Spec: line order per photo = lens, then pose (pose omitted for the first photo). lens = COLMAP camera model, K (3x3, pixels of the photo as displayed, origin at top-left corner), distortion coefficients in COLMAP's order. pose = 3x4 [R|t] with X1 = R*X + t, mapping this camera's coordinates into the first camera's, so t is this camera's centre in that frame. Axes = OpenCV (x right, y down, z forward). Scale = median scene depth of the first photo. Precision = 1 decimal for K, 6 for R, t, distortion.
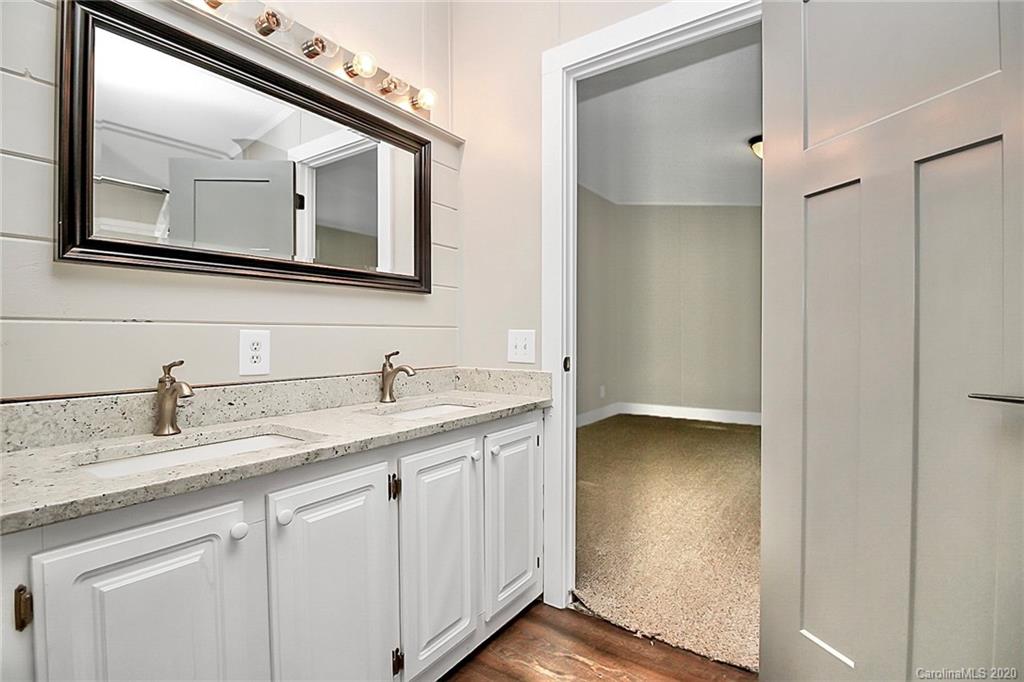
lens RADIAL K [[481.7, 0, 516.5], [0, 481.7, 334.5], [0, 0, 1]] dist [0.000224, -0.013523]
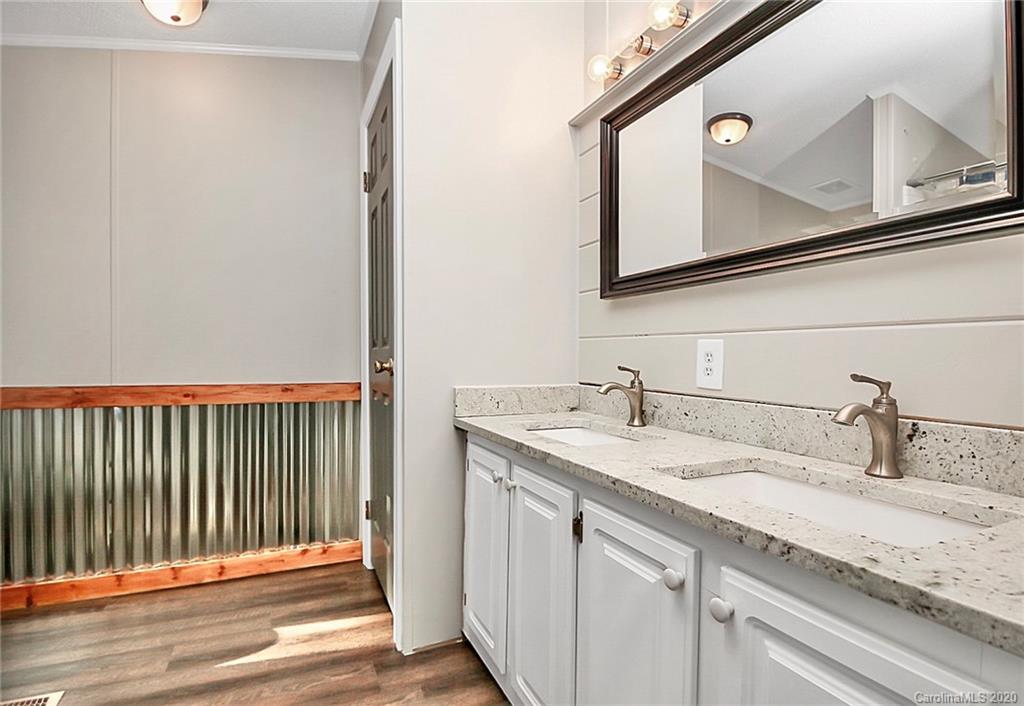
lens RADIAL K [[495.1, 0, 512.0], [0, 495.1, 353.0], [0, 0, 1]] dist [-0.000524, -0.000004]
pose [[-0.490597, -0.001435, -0.871385, 0.464303], [-0.006567, 0.999976, 0.002050, 0.016771], [0.871362, 0.006729, -0.490595, 1.150025]]
